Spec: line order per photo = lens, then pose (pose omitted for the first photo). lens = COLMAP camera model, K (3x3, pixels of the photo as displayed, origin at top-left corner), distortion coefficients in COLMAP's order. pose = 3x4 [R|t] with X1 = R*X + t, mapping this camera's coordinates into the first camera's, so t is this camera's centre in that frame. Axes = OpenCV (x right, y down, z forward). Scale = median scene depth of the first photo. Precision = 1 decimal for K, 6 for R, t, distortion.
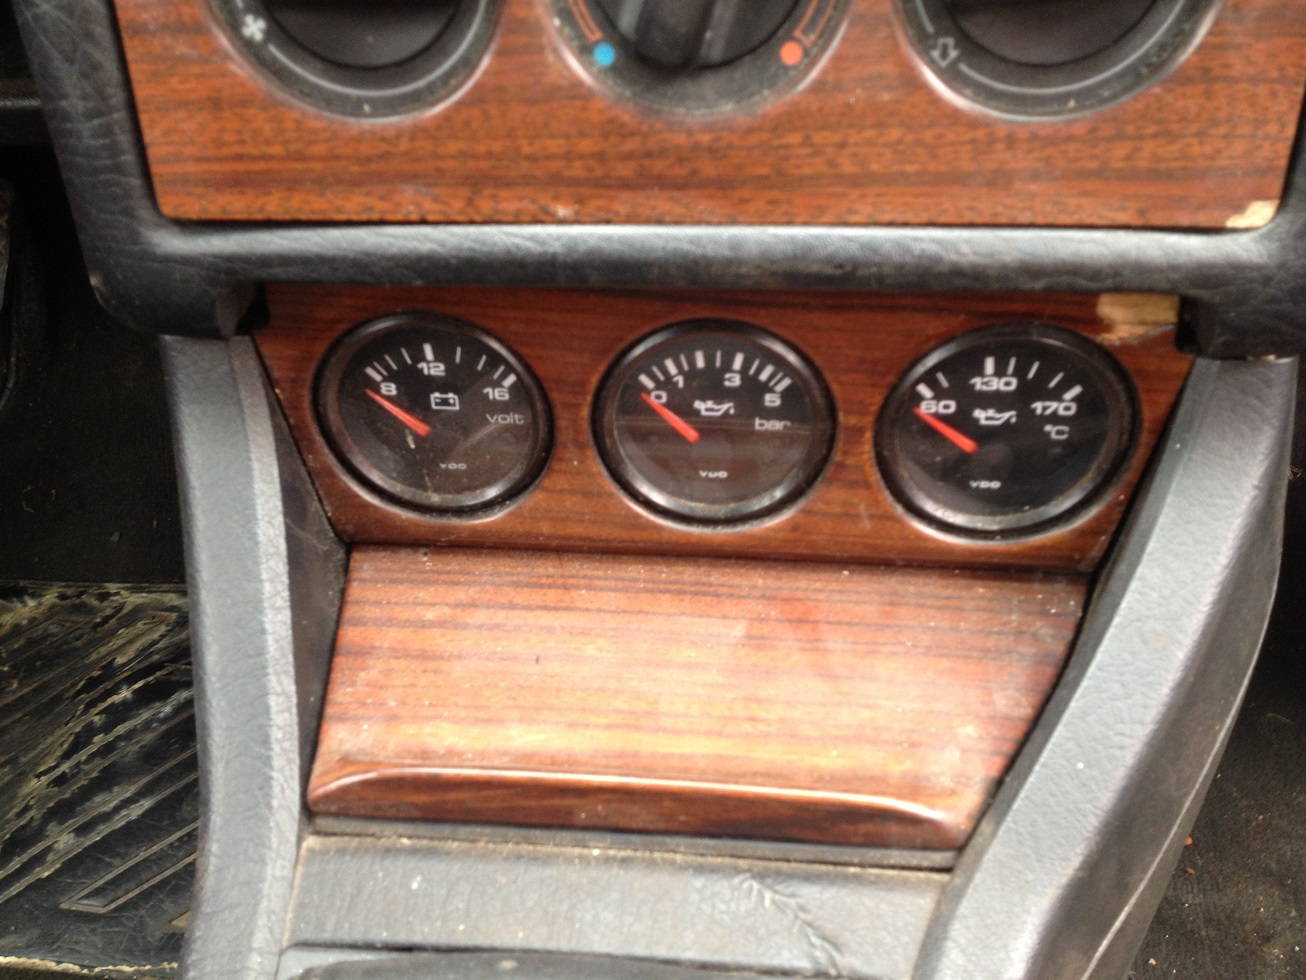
lens RADIAL K [[1216.4, 0, 649.2], [0, 1216.4, 483.7], [0, 0, 1]] dist [0.150858, -0.362705]
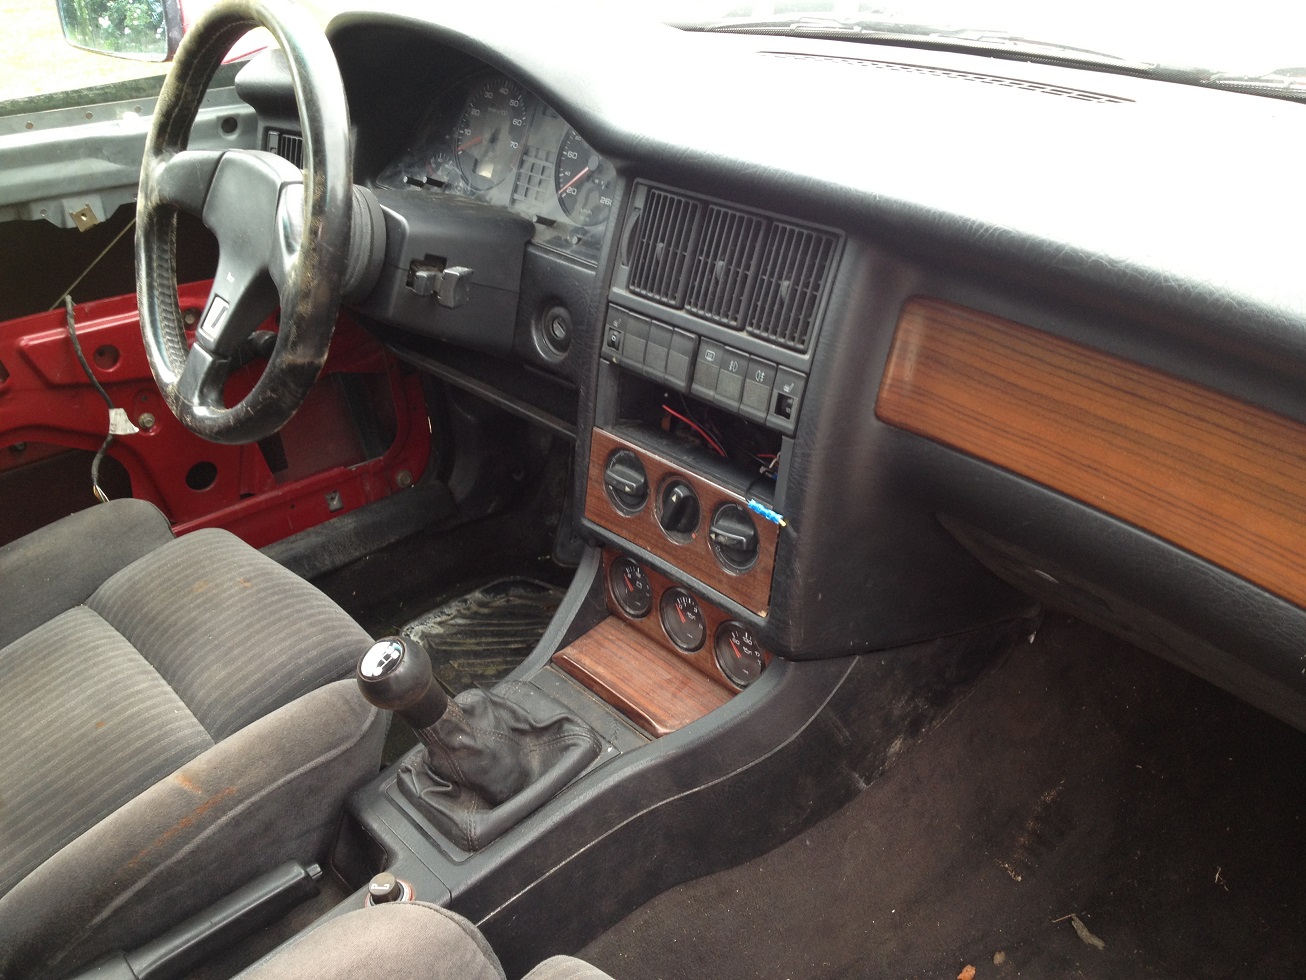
lens RADIAL K [[1216.4, 0, 649.2], [0, 1216.4, 483.7], [0, 0, 1]] dist [0.150858, -0.362705]
pose [[0.718219, 0.331675, -0.611681, 2.063017], [-0.427389, 0.903993, -0.011651, -0.326469], [0.549091, 0.269794, 0.791019, -2.005834]]
